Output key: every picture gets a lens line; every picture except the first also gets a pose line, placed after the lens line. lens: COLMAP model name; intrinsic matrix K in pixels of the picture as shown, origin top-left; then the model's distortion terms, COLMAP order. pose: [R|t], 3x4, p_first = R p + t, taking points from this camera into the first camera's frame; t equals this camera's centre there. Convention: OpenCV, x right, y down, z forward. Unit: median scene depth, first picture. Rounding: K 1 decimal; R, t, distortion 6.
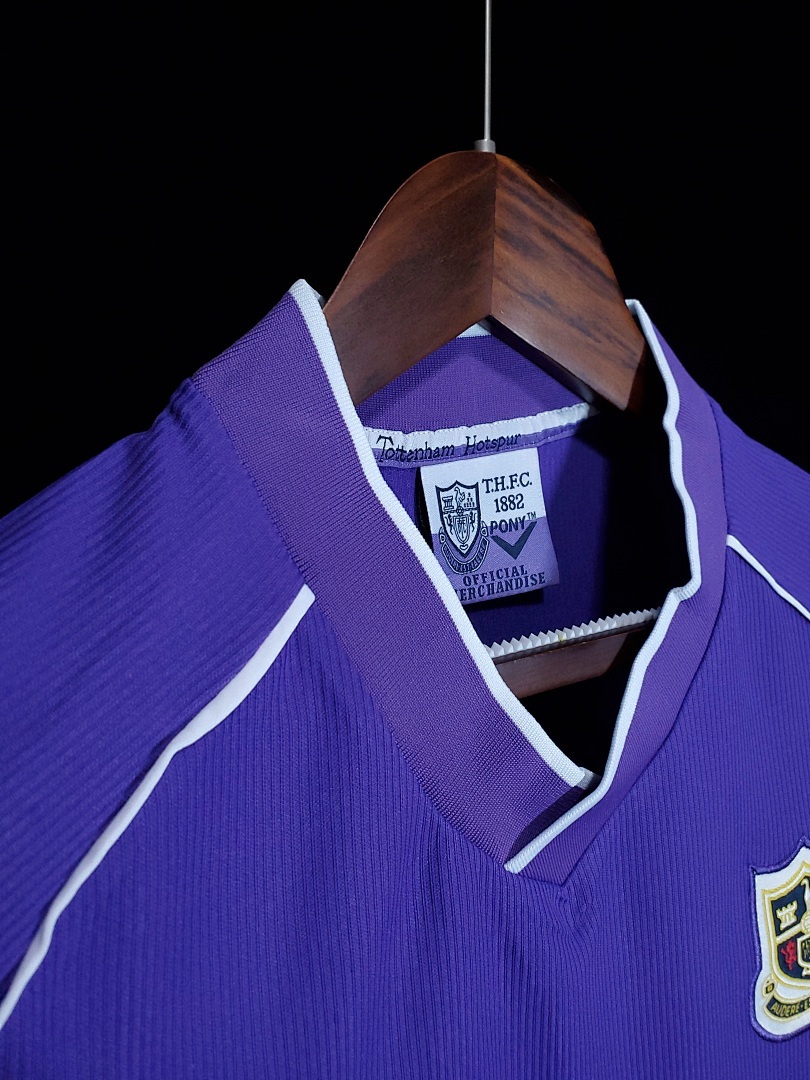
lens RADIAL K [[992.8, 0, 405.0], [0, 992.8, 540.0], [0, 0, 1]] dist [-0.032679, -0.012552]
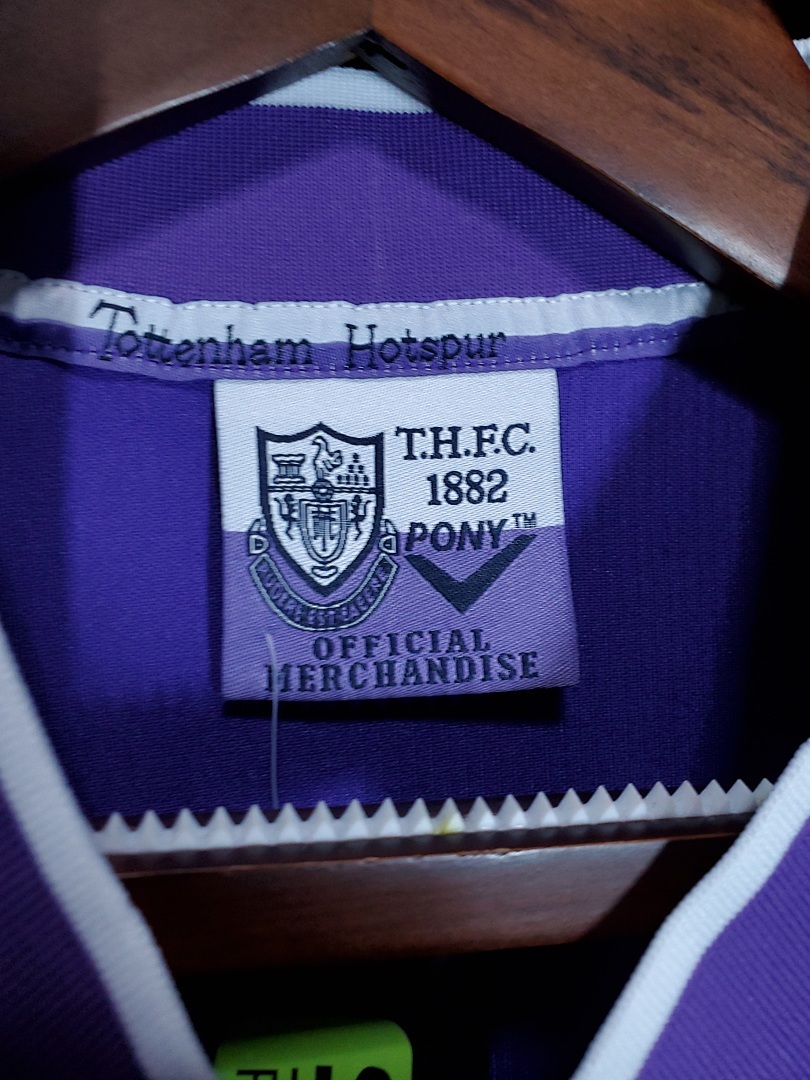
lens RADIAL K [[992.8, 0, 405.0], [0, 992.8, 540.0], [0, 0, 1]] dist [-0.032679, -0.012552]
pose [[0.907392, 0.070598, -0.414314, 0.268915], [-0.100448, 0.993651, -0.050676, 0.011797], [0.408105, 0.087600, 0.908722, 0.592504]]
